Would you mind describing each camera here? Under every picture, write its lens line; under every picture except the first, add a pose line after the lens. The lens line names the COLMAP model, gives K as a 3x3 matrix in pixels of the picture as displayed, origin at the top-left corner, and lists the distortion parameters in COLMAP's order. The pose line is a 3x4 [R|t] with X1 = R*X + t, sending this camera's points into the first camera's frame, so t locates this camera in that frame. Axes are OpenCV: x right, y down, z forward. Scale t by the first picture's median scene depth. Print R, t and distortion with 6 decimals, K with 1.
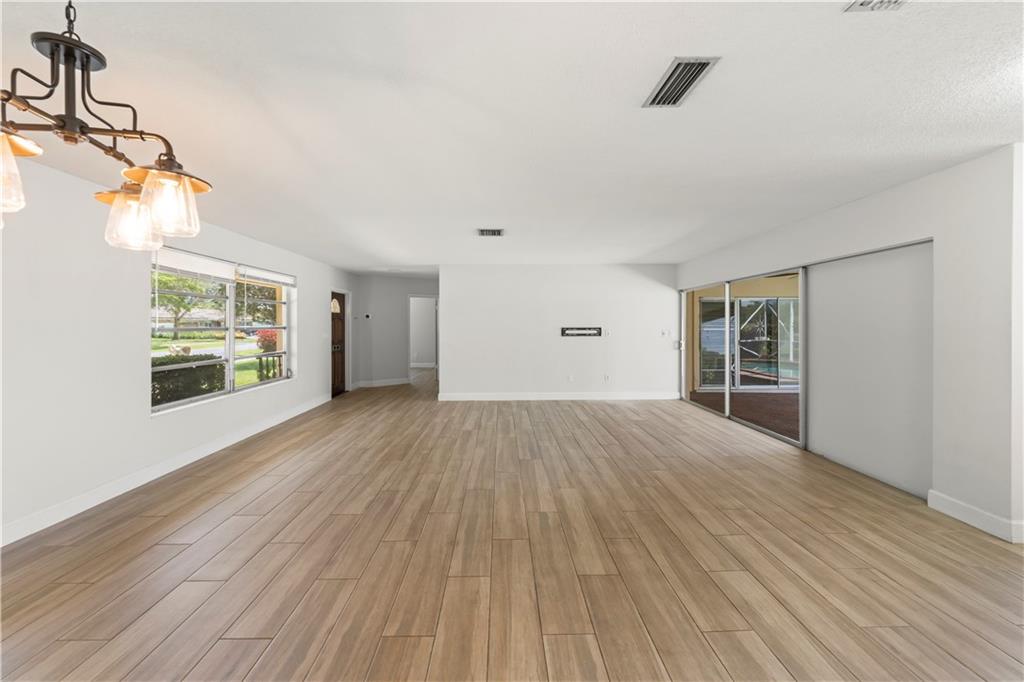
lens RADIAL K [[416.9, 0, 508.9], [0, 416.9, 328.3], [0, 0, 1]] dist [0.000426, -0.000280]
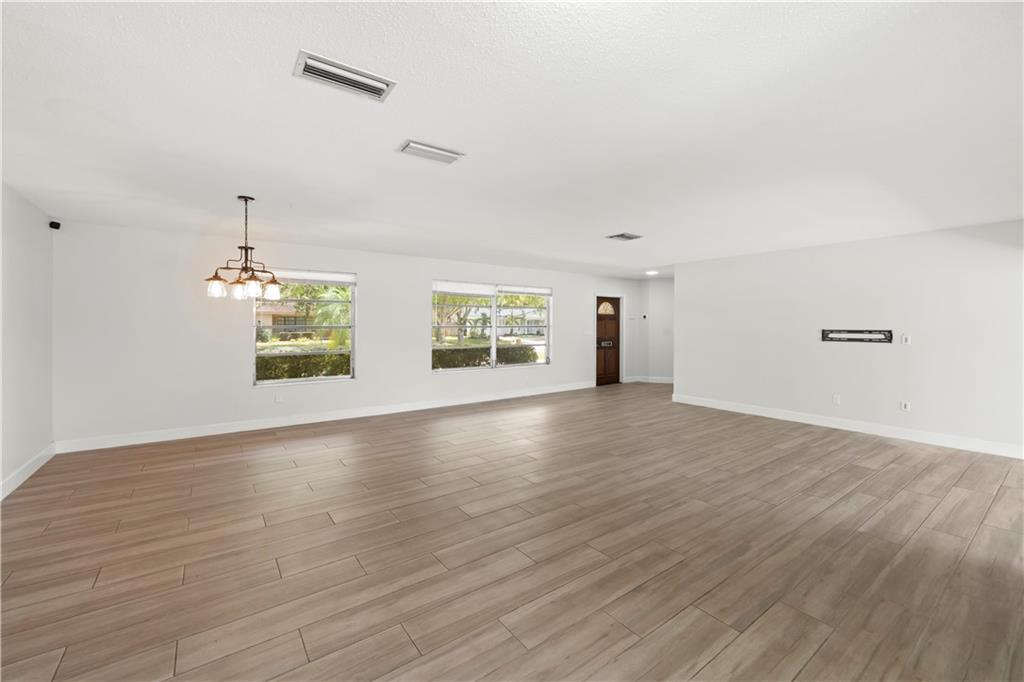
lens RADIAL K [[416.9, 0, 508.9], [0, 416.9, 328.3], [0, 0, 1]] dist [0.000426, -0.000280]
pose [[0.573820, 0.012469, -0.818887, 0.788951], [-0.009856, 0.999917, 0.008319, -0.008714], [0.818922, 0.003297, 0.573895, 0.195201]]
